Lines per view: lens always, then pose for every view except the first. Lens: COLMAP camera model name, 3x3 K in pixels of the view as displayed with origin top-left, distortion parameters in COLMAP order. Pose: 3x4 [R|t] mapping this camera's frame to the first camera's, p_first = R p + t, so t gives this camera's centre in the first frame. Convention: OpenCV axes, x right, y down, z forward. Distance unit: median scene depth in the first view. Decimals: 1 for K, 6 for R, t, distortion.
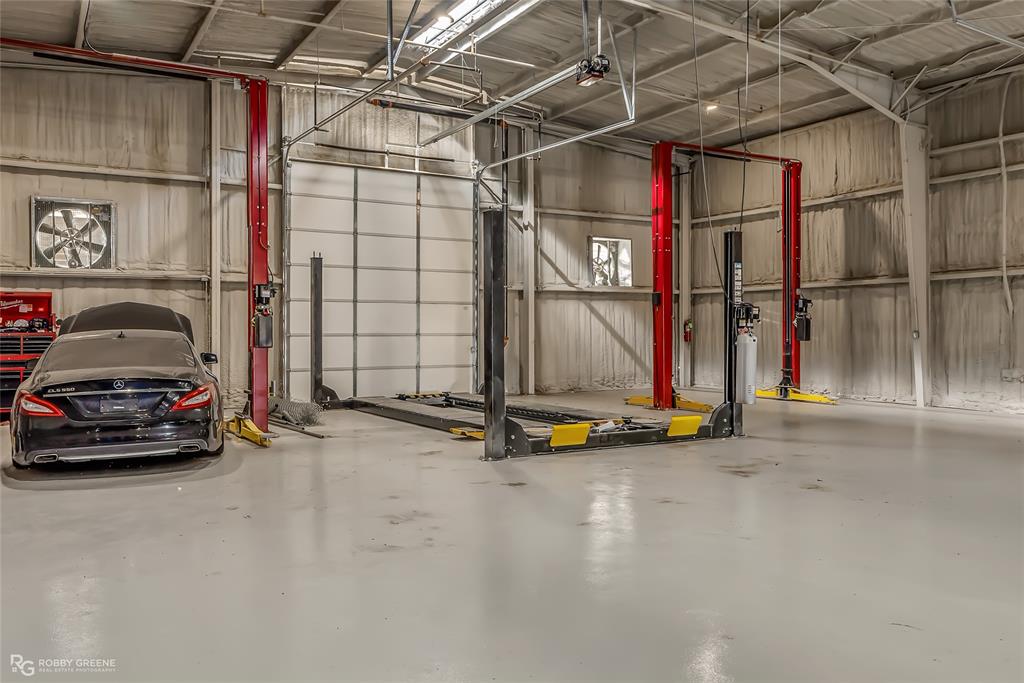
lens RADIAL K [[806.5, 0, 512.0], [0, 806.5, 341.5], [0, 0, 1]] dist [-0.005417, 0.005851]
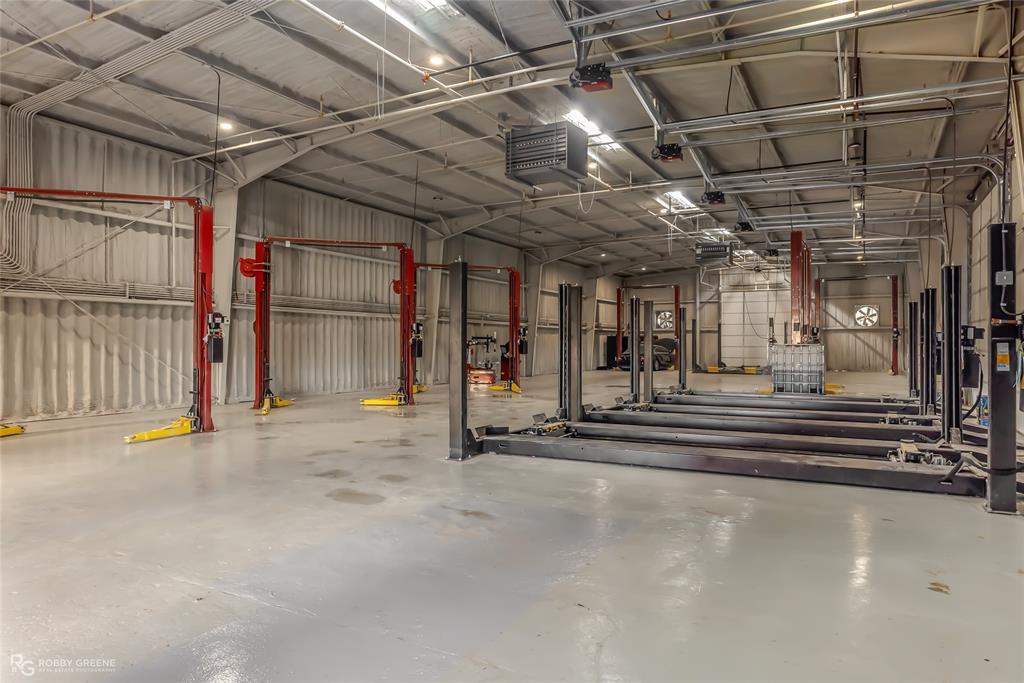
lens RADIAL K [[673.5, 0, 512.0], [0, 673.5, 341.5], [0, 0, 1]] dist [-0.002503, -0.000278]
pose [[0.517356, -0.002267, -0.855767, 1.595915], [-0.013310, 0.999854, -0.010695, 0.012022], [0.855667, 0.016923, 0.517250, -1.105037]]
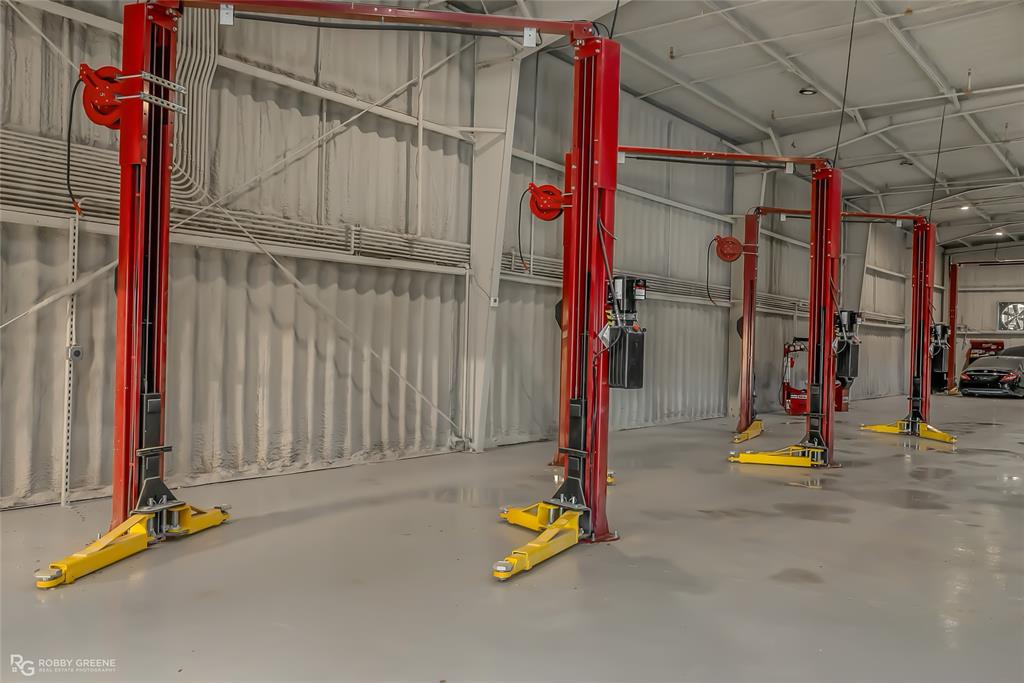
lens RADIAL K [[900.0, 0, 512.0], [0, 900.0, 341.5], [0, 0, 1]] dist [0.004330, 0.005599]
pose [[0.381807, 0.009537, -0.924193, 1.194623], [-0.039159, 0.999216, -0.005866, 0.013521], [0.923412, 0.038430, 0.381881, -1.221497]]
